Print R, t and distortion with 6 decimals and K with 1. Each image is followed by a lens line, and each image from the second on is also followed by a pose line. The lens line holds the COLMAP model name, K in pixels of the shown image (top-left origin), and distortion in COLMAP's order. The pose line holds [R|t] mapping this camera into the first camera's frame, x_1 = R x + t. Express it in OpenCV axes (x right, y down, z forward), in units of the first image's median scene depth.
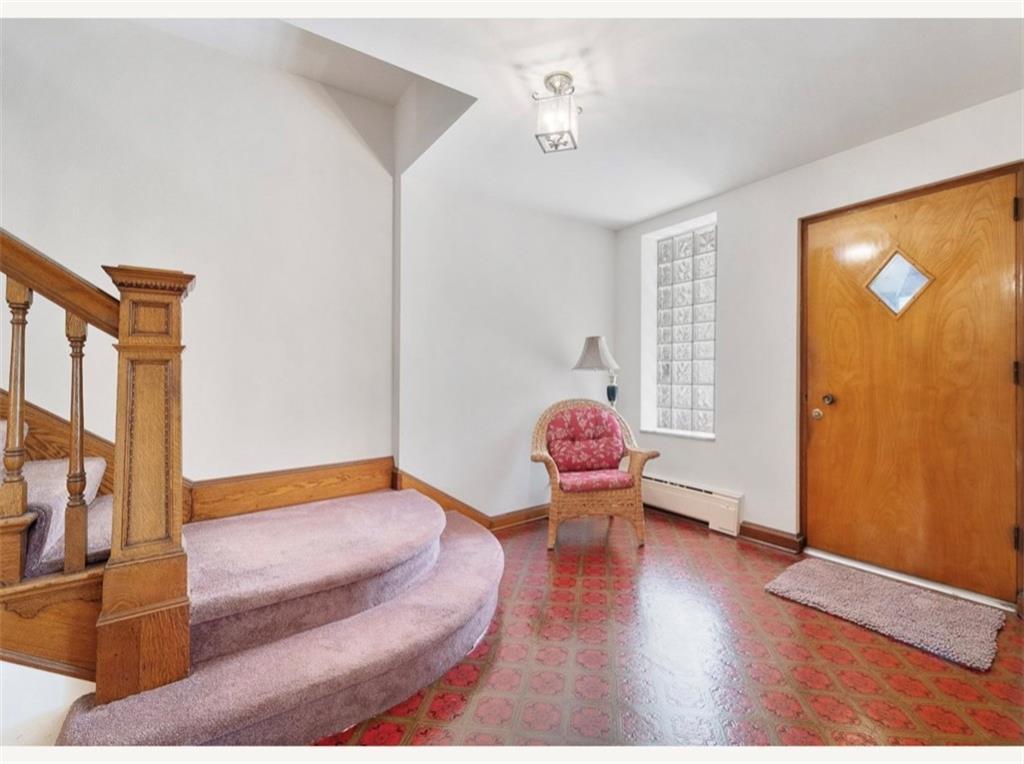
lens RADIAL K [[447.4, 0, 514.1], [0, 447.4, 378.2], [0, 0, 1]] dist [-0.000858, -0.000009]
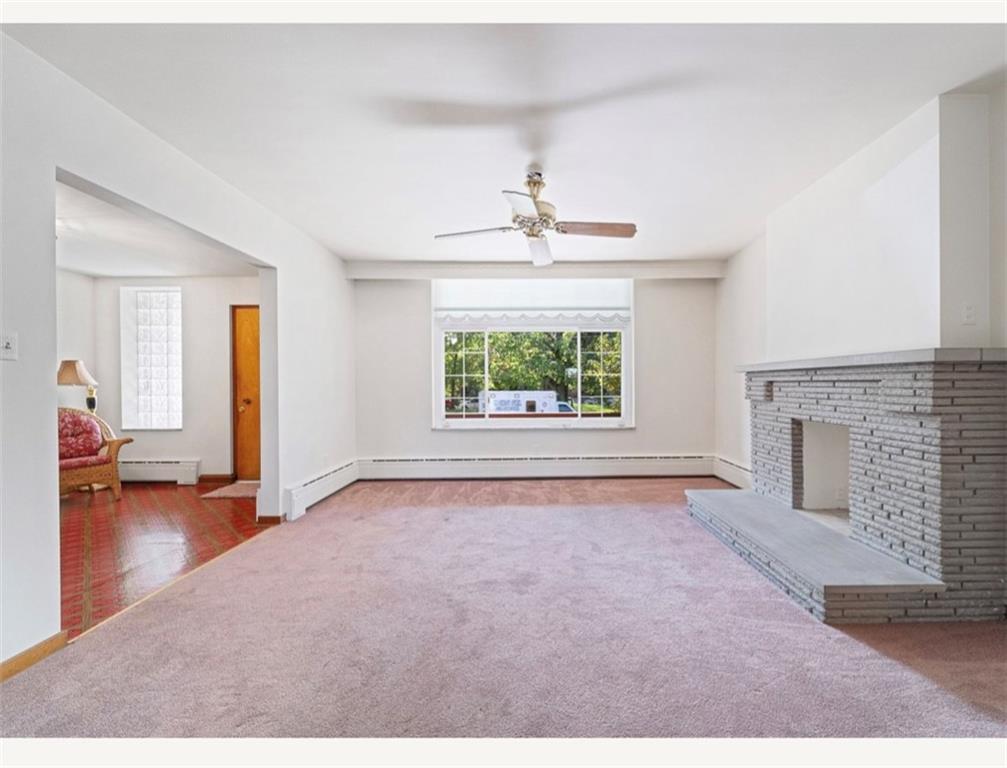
lens RADIAL K [[402.8, 0, 507.7], [0, 402.8, 392.7], [0, 0, 1]] dist [0.001671, 0.000236]
pose [[0.537117, -0.013466, 0.843400, -0.147296], [0.004737, 0.999905, 0.012947, -0.007446], [-0.843494, -0.002959, 0.537130, -0.791027]]
